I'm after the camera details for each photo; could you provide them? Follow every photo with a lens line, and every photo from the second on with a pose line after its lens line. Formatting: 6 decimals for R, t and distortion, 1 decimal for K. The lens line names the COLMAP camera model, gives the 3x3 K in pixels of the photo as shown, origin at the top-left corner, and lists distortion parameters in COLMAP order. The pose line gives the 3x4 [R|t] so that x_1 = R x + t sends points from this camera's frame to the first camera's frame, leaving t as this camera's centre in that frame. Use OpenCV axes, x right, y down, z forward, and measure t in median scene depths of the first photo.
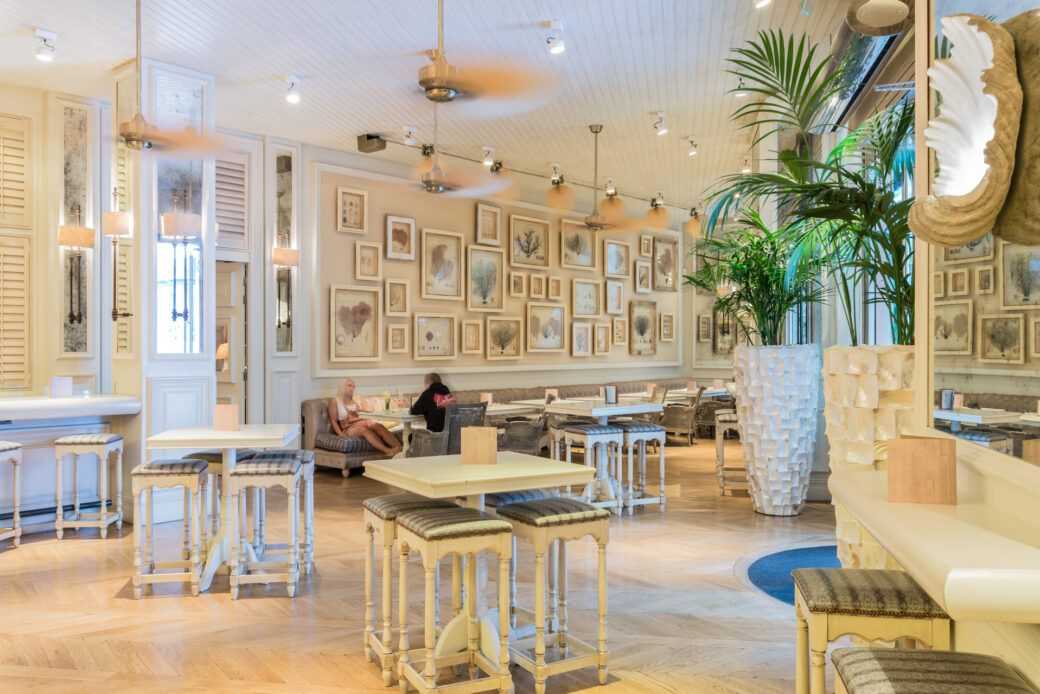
lens RADIAL K [[873.5, 0, 520.1], [0, 873.5, 347.3], [0, 0, 1]] dist [0.019639, -0.000711]
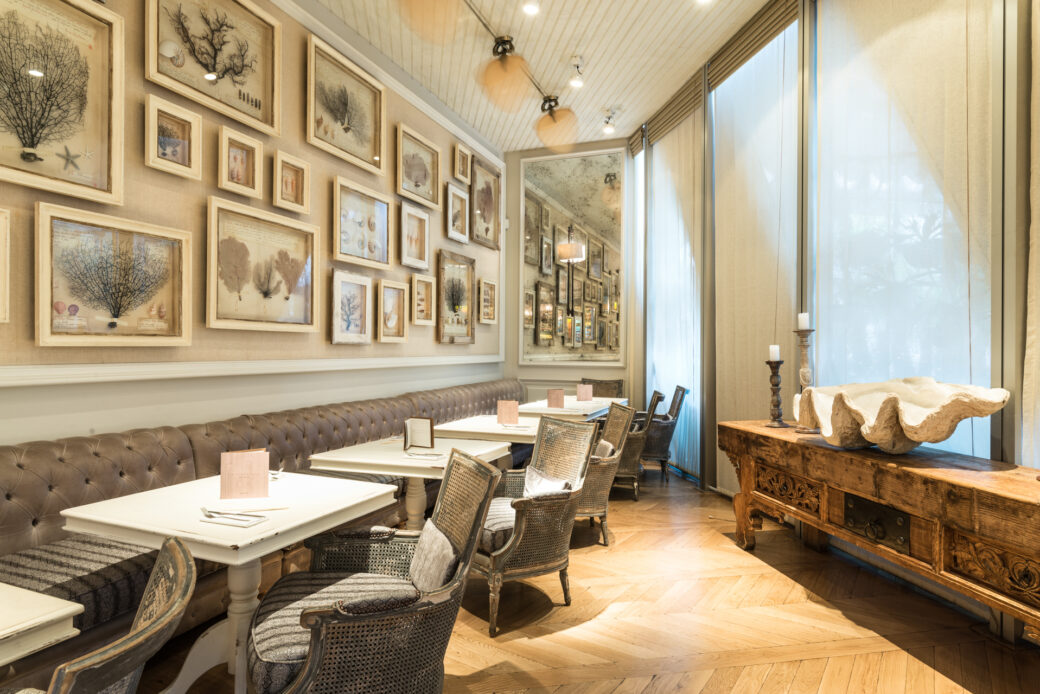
lens RADIAL K [[593.7, 0, 520.3], [0, 593.7, 349.6], [0, 0, 1]] dist [0.004253, 0.000268]
pose [[0.935921, 0.005268, 0.352171, 0.041499], [-0.005913, 0.999982, 0.000758, 0.012989], [-0.352161, -0.002792, 0.935935, 0.655676]]
